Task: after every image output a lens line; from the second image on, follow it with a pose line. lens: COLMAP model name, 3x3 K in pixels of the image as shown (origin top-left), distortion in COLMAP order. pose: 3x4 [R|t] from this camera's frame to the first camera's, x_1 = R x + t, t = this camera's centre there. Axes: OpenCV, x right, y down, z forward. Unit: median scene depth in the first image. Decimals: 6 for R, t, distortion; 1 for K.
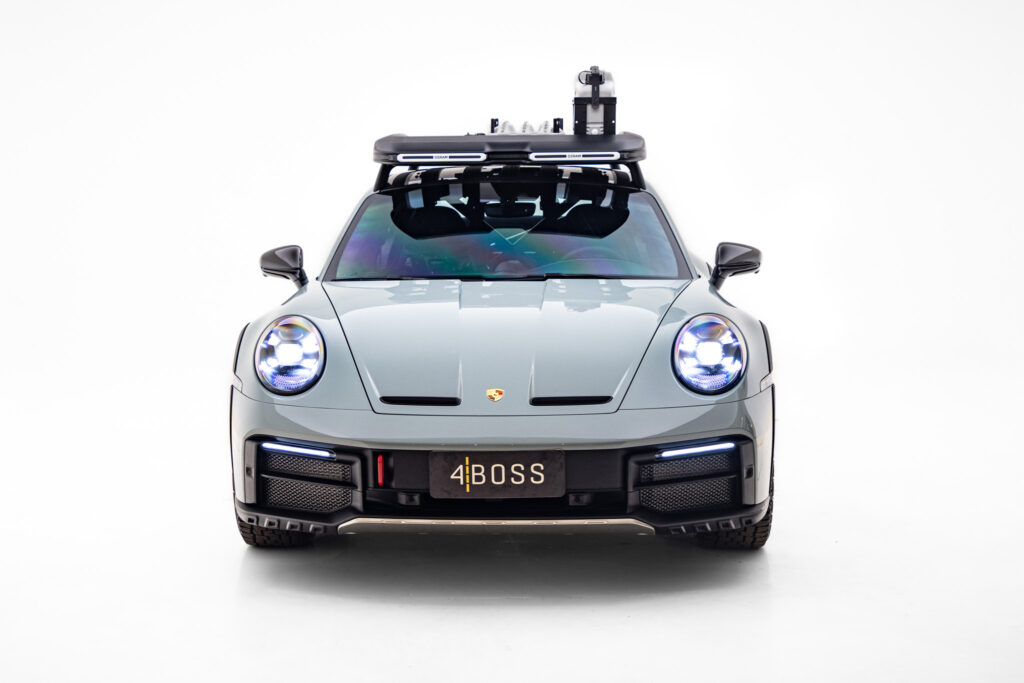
lens RADIAL K [[1930.3, 0, 492.6], [0, 1930.3, 342.1], [0, 0, 1]] dist [0.316116, 0.012108]
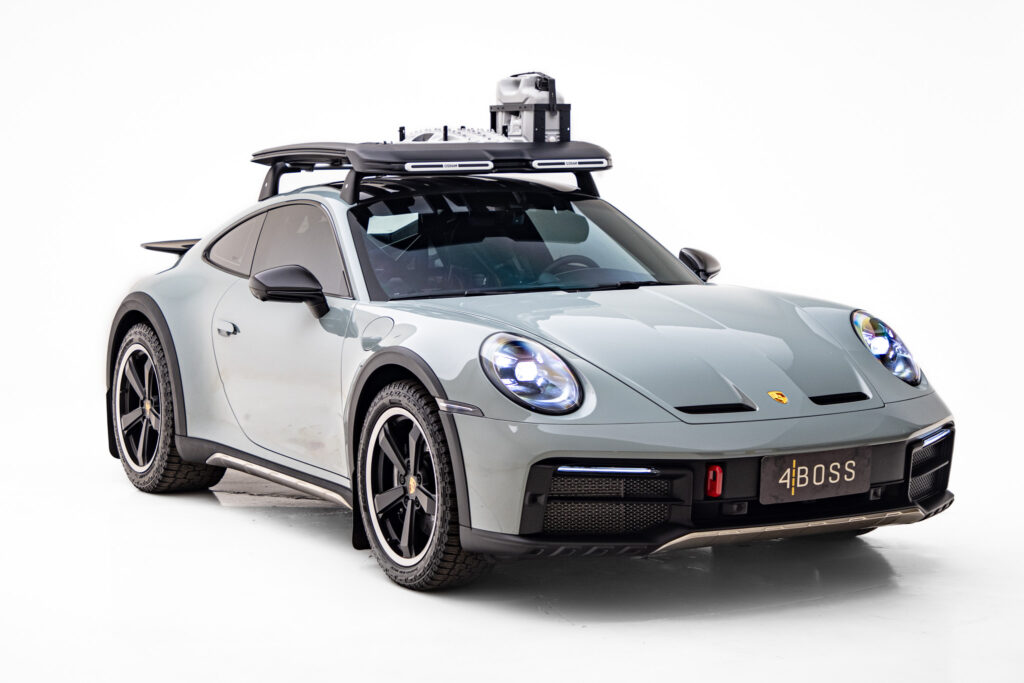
lens RADIAL K [[2127.9, 0, 512.0], [0, 2127.9, 341.5], [0, 0, 1]] dist [0.328005, 0.024798]
pose [[0.847163, -0.052528, 0.528729, -0.557334], [0.064160, 0.997933, -0.003659, -0.004910], [-0.527444, 0.037023, 0.848783, 0.111261]]
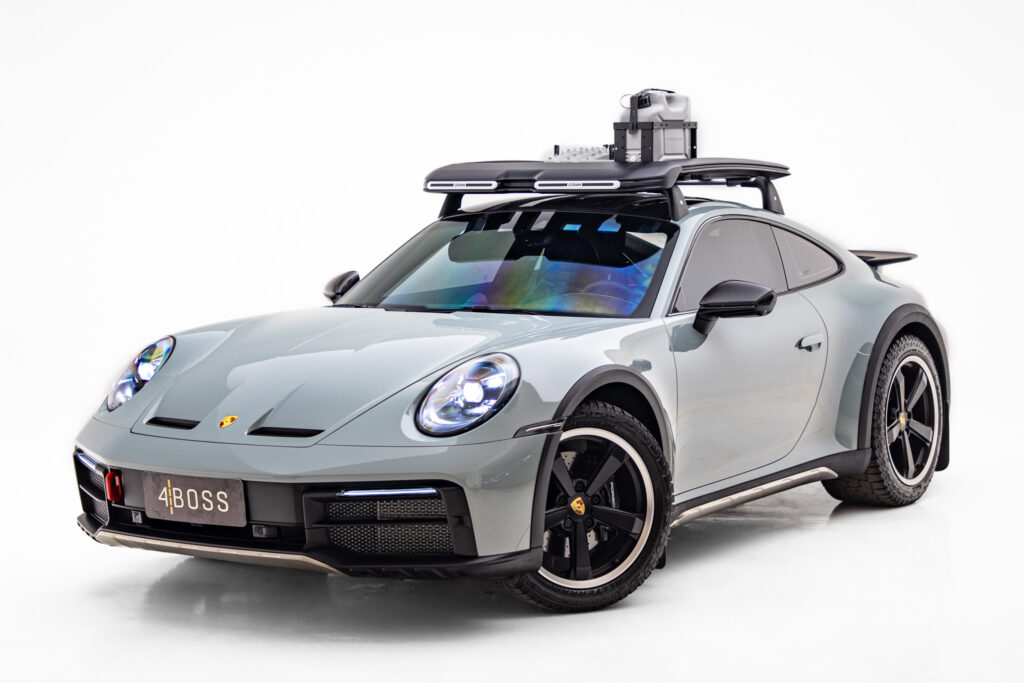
lens RADIAL K [[2127.9, 0, 512.0], [0, 2127.9, 341.5], [0, 0, 1]] dist [0.328005, 0.024798]
pose [[0.846681, 0.046582, -0.530057, 0.573773], [-0.055956, 0.998432, -0.001636, -0.016602], [0.529150, 0.031045, 0.847960, 0.106587]]
